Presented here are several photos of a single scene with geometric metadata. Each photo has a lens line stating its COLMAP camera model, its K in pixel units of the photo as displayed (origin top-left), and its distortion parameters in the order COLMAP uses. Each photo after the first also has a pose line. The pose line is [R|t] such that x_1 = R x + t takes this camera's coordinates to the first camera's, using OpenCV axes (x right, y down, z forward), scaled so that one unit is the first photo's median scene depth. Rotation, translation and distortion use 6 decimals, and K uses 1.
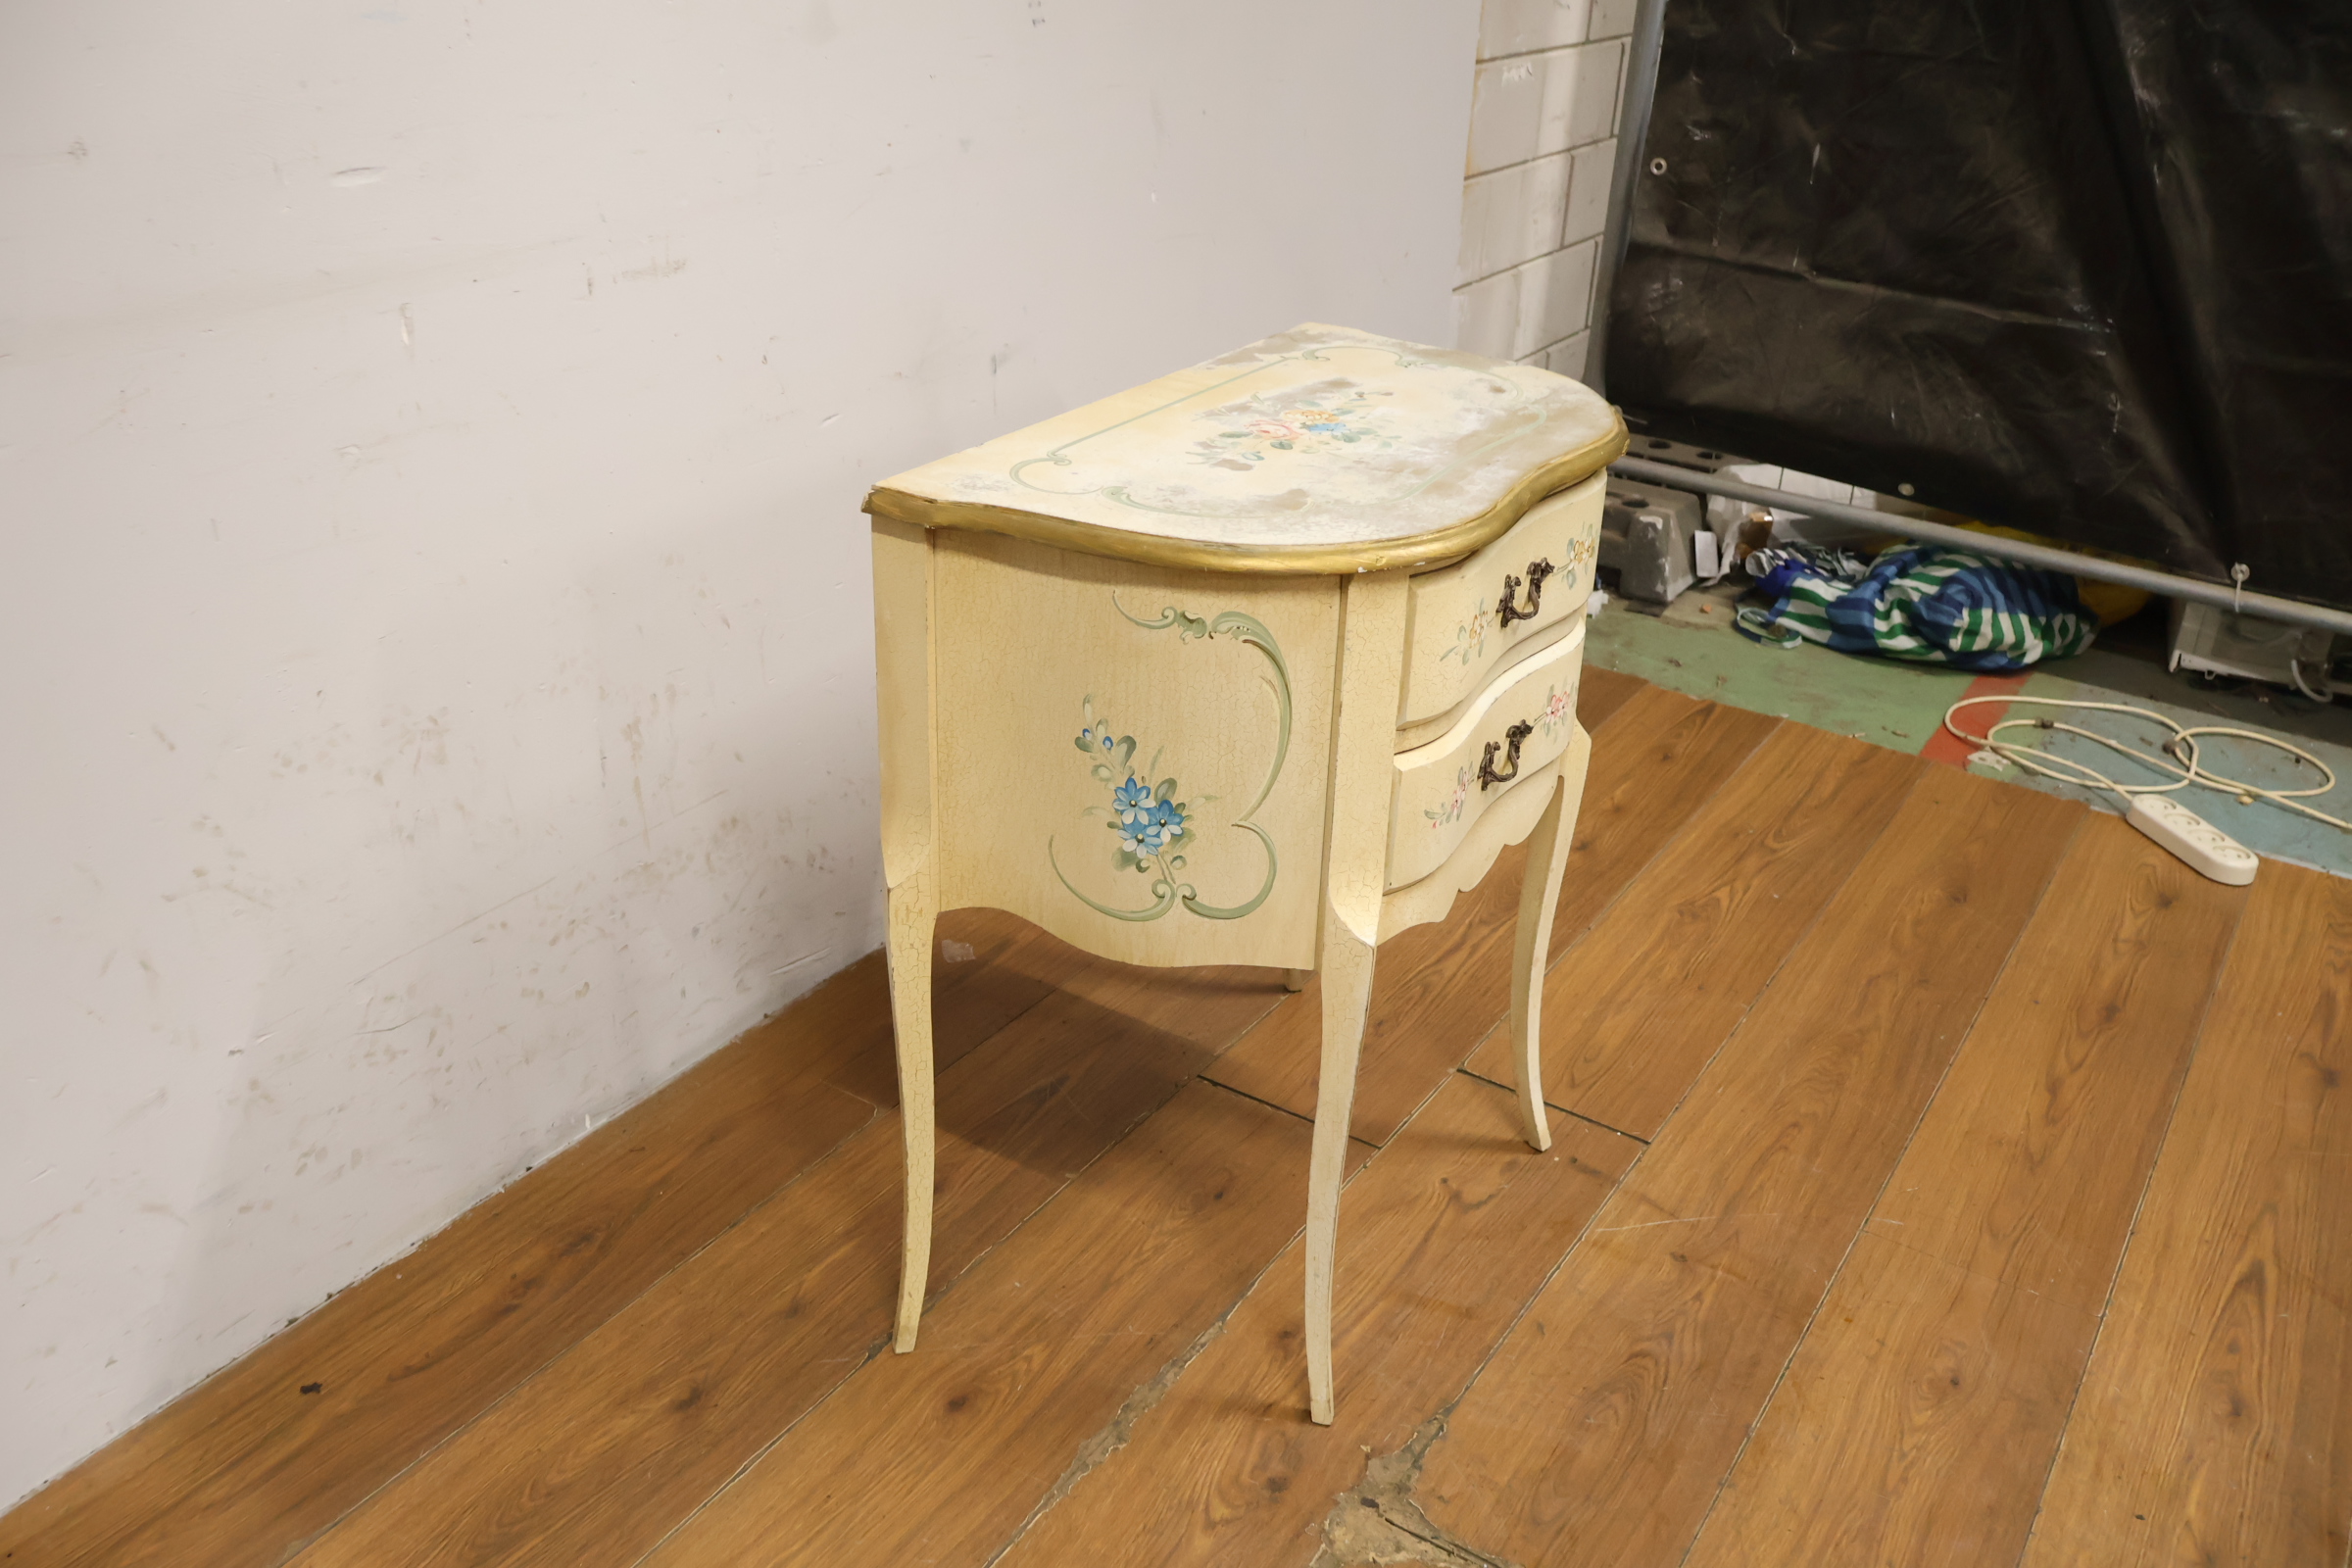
lens RADIAL K [[2012.9, 0, 1167.9], [0, 2012.9, 785.4], [0, 0, 1]] dist [-0.001190, 0.002169]
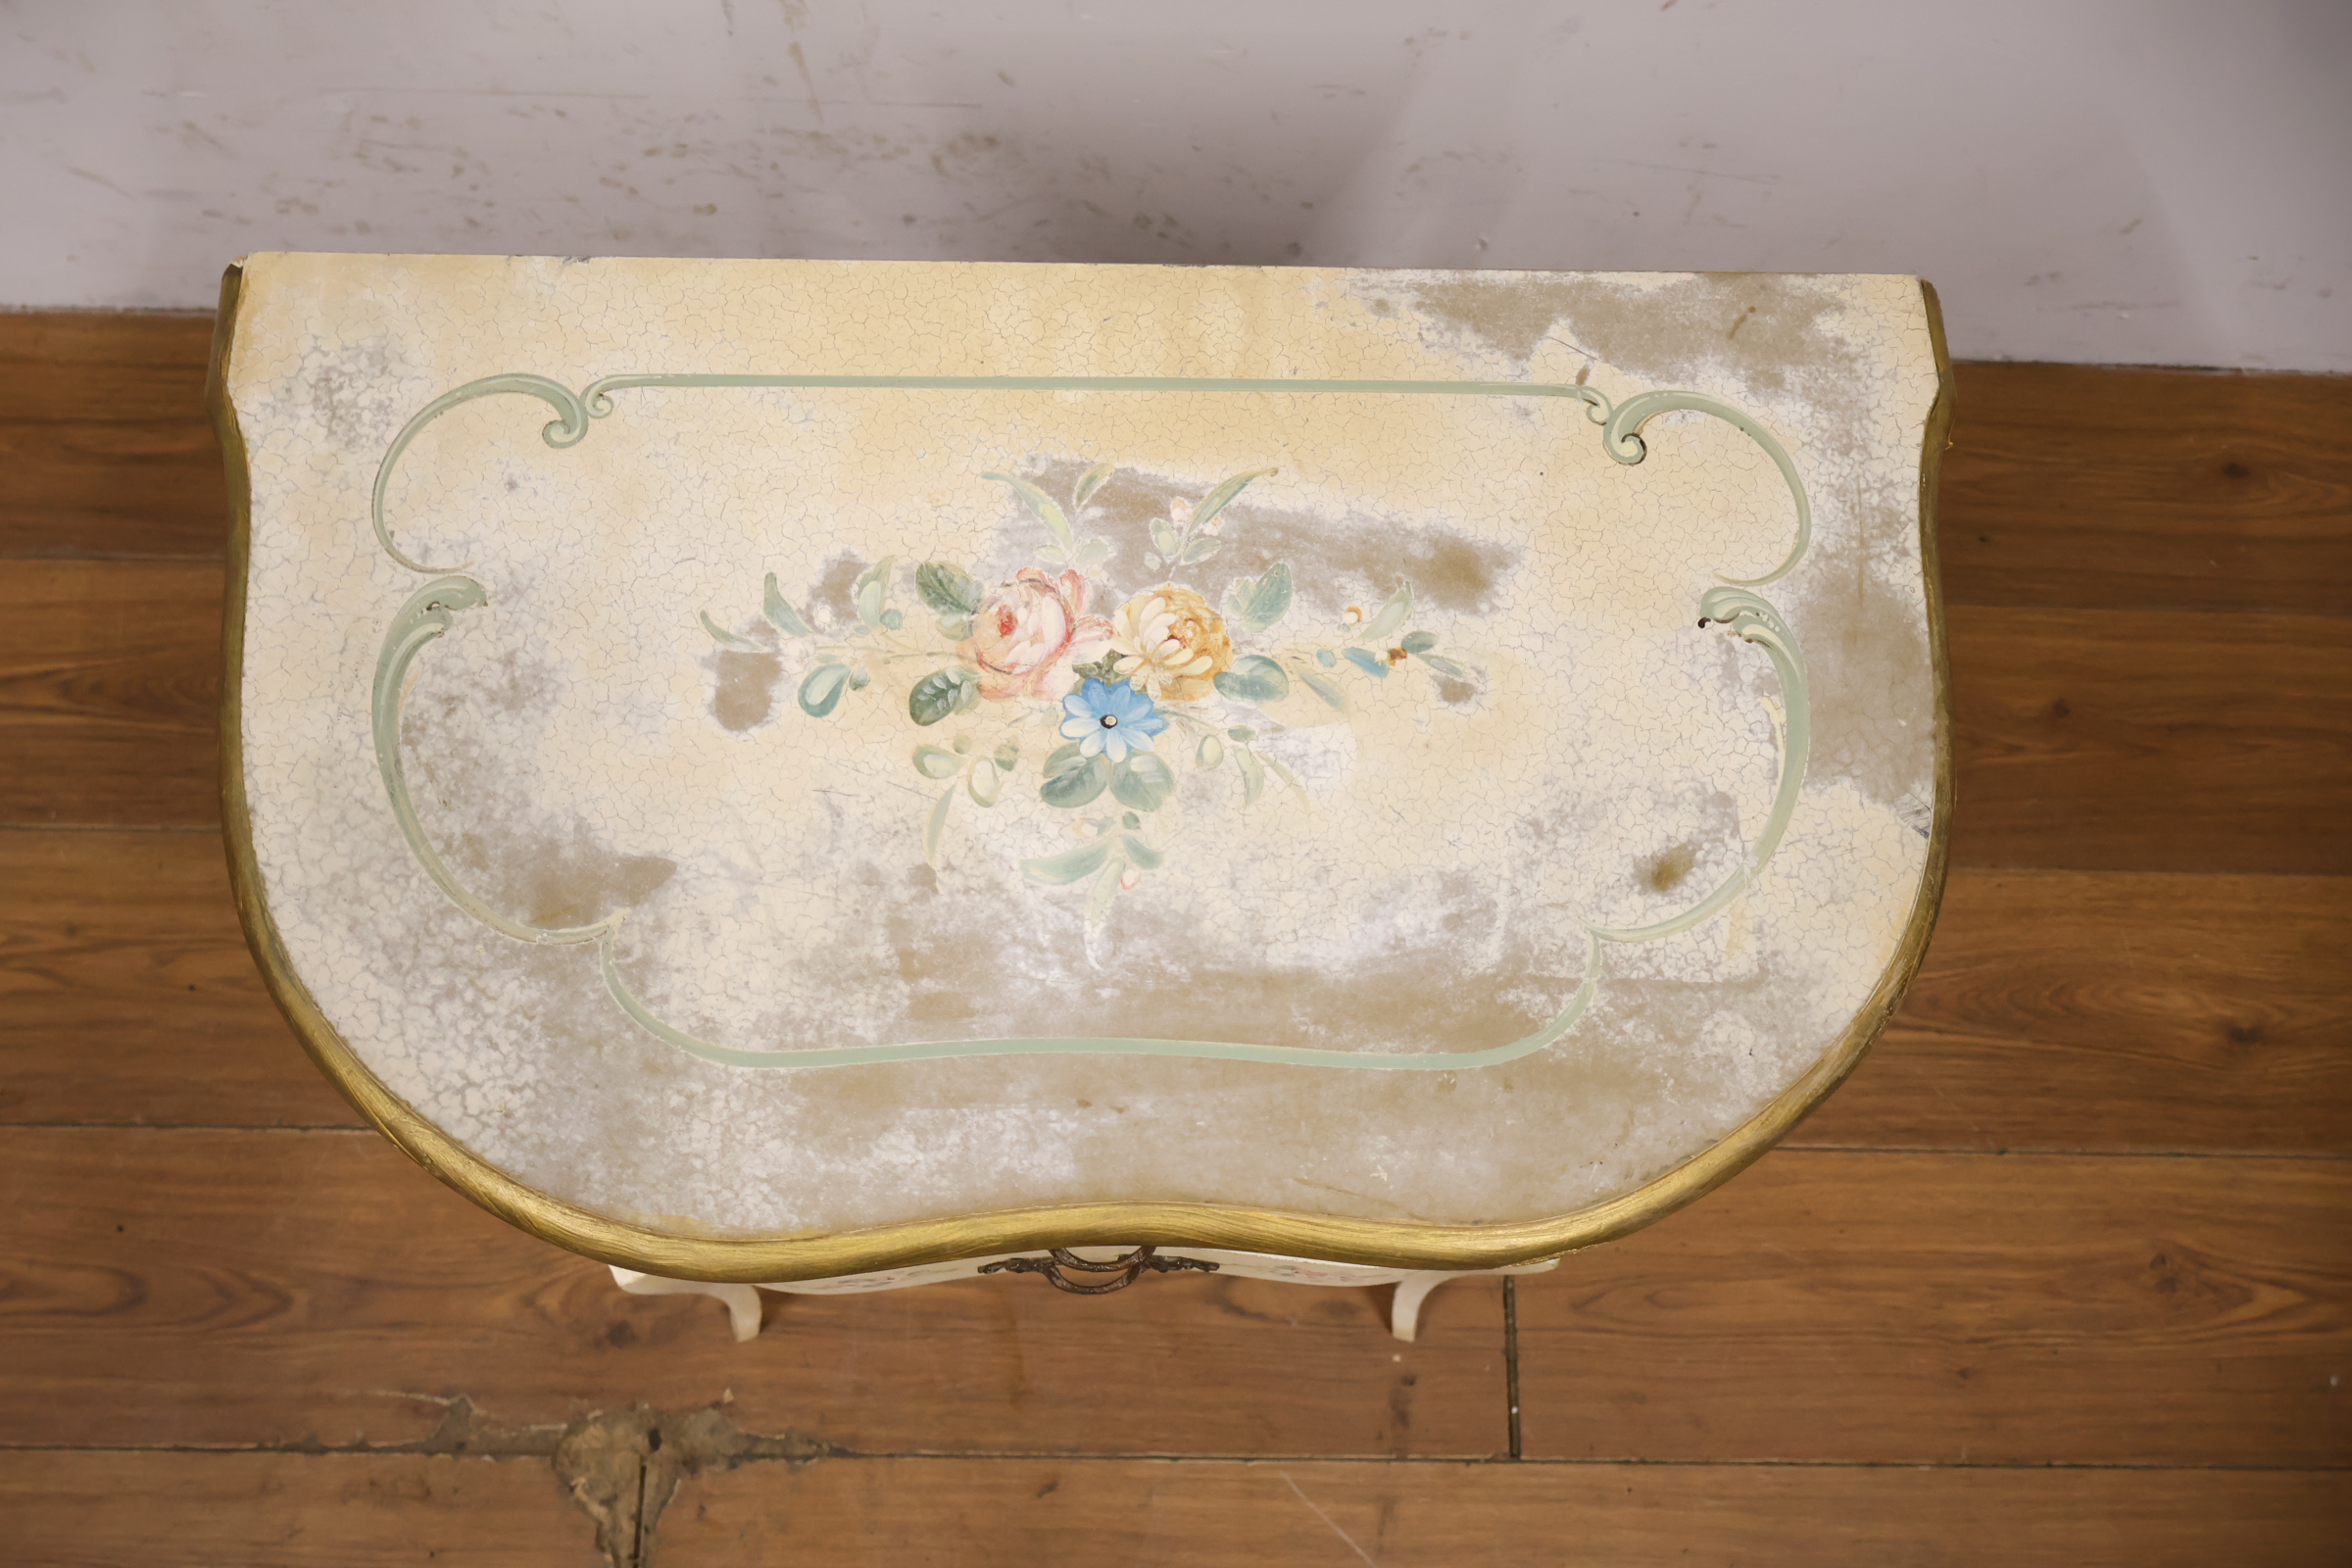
lens RADIAL K [[2012.9, 0, 1159.4], [0, 2012.9, 776.2], [0, 0, 1]] dist [-0.001190, 0.002169]
pose [[0.537812, 0.798225, -0.271284, 0.209037], [-0.394967, 0.522844, 0.755404, -0.492804], [0.744821, -0.299117, 0.596465, 0.686287]]
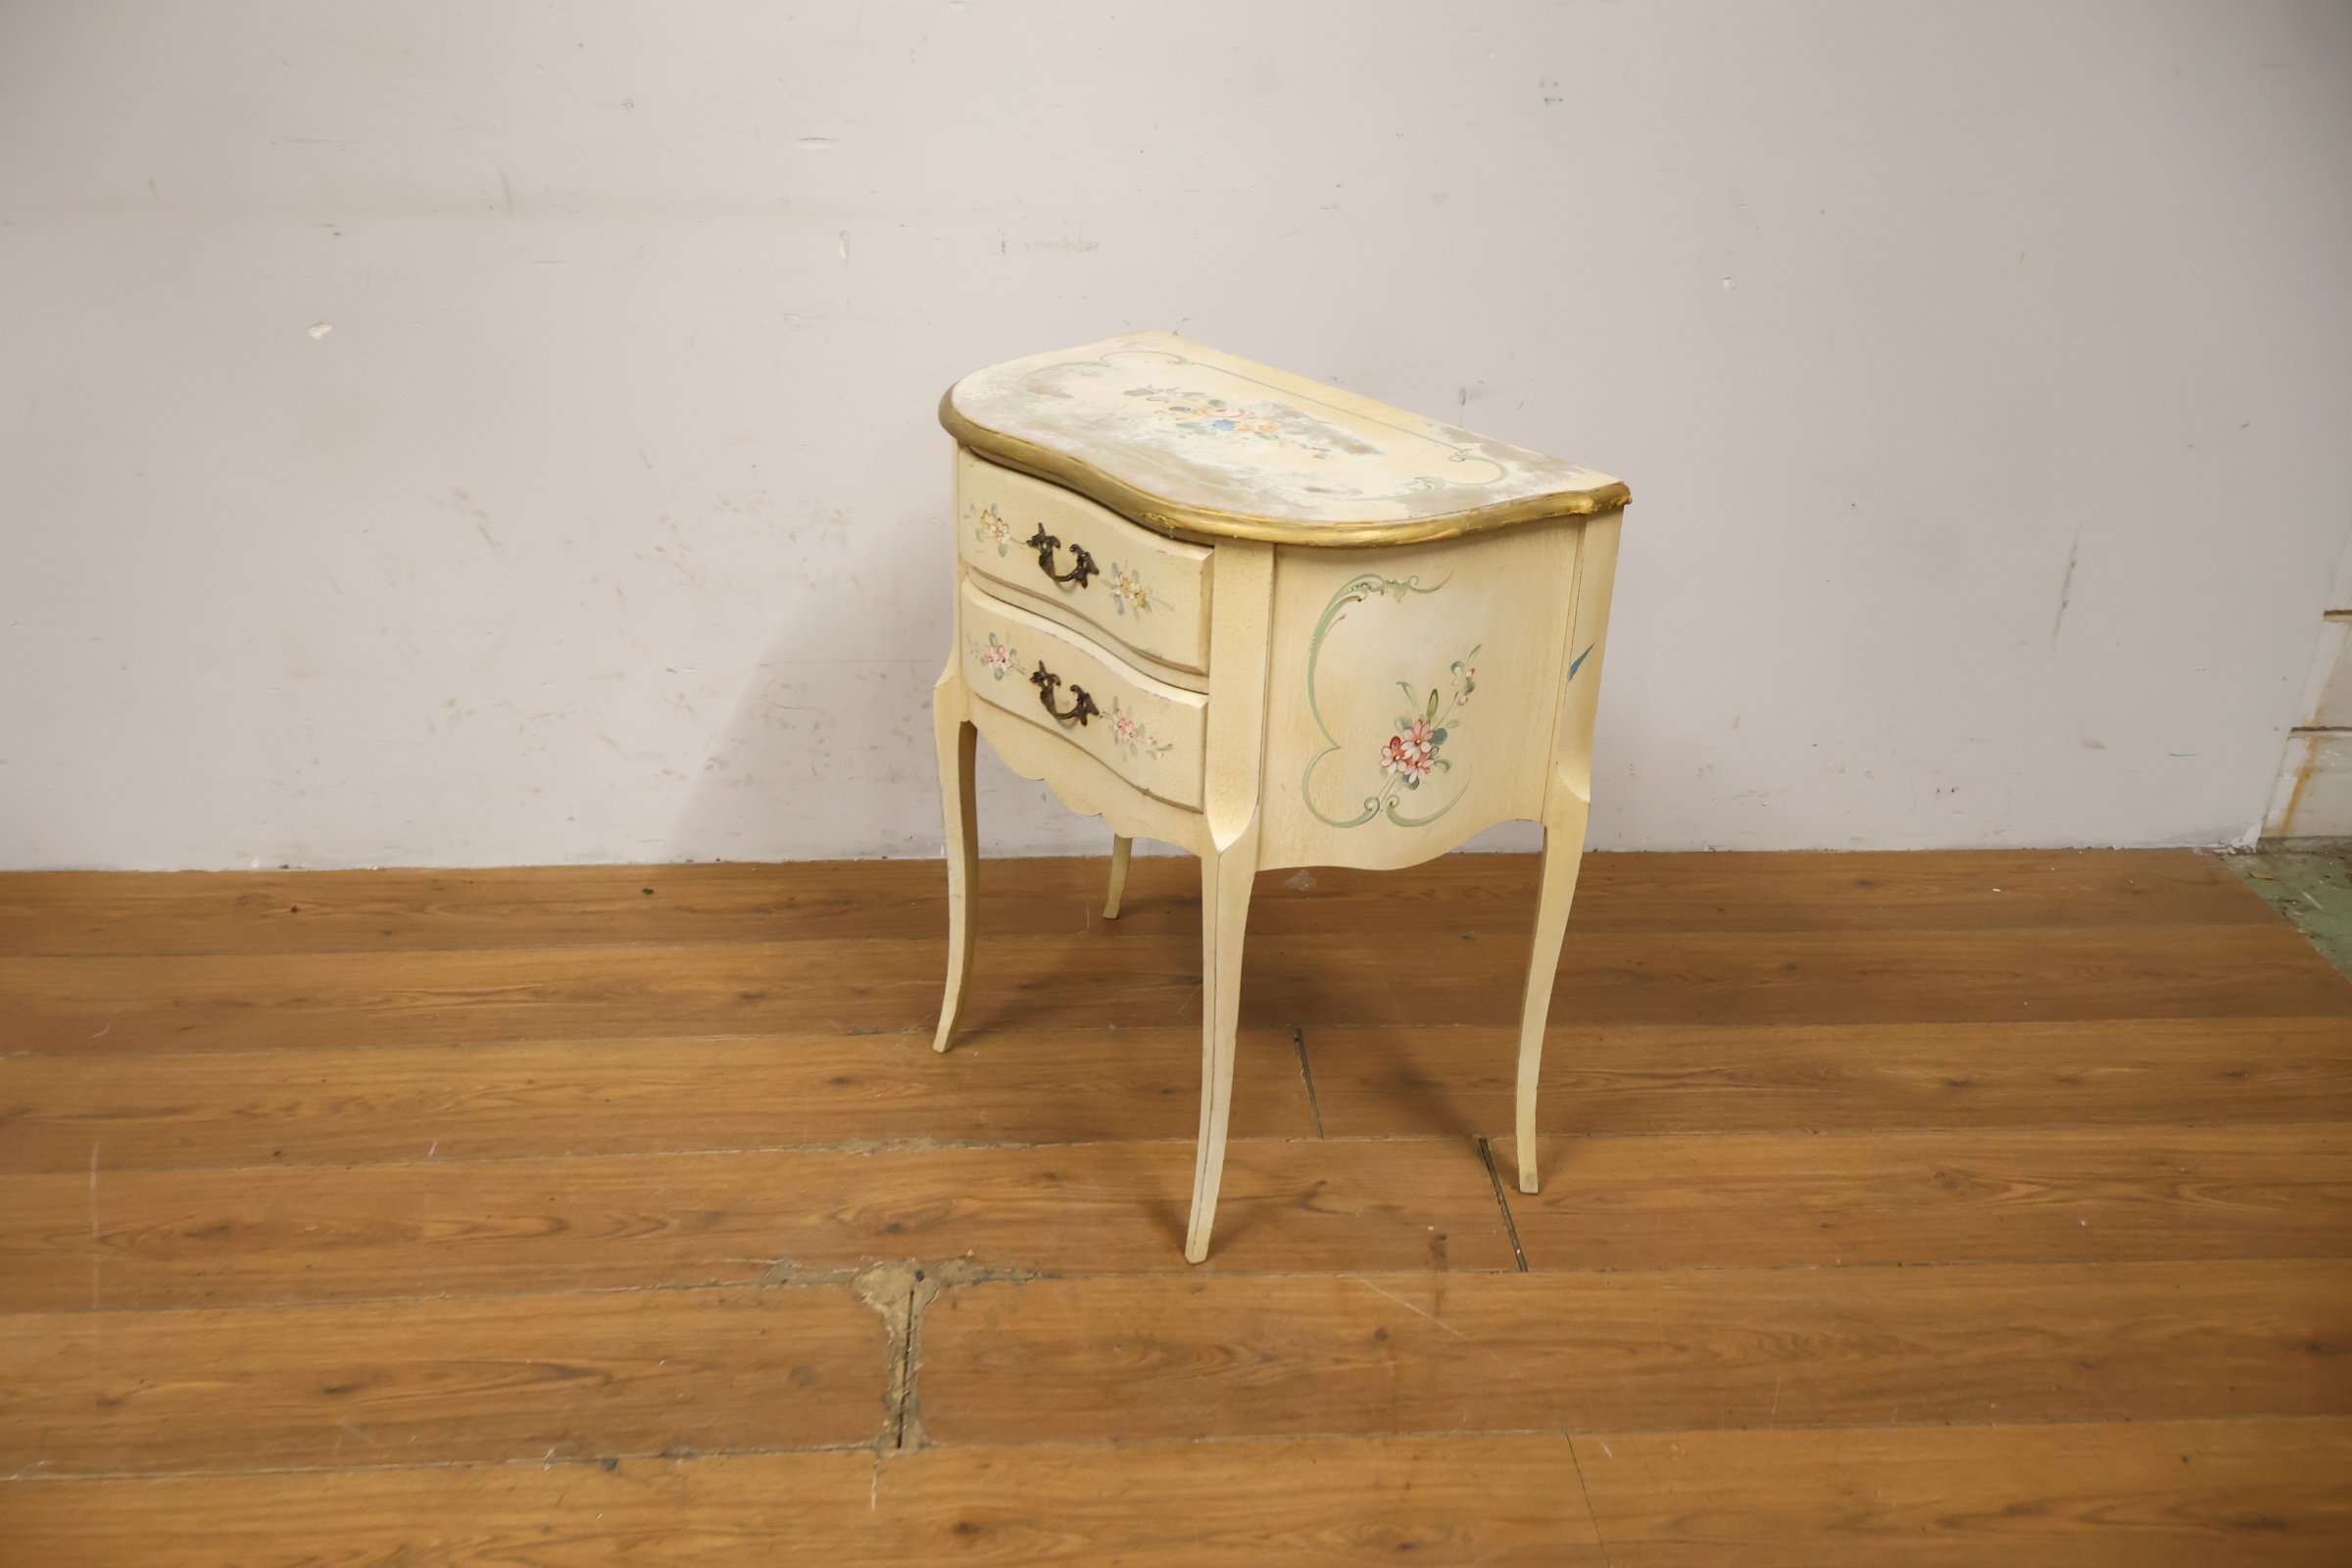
lens RADIAL K [[2012.9, 0, 1161.6], [0, 2012.9, 786.1], [0, 0, 1]] dist [-0.001190, 0.002169]
pose [[0.587882, 0.328145, -0.739402, 0.930499], [-0.354612, 0.926066, 0.129042, -0.120821], [0.727079, 0.186340, 0.660782, 0.227807]]
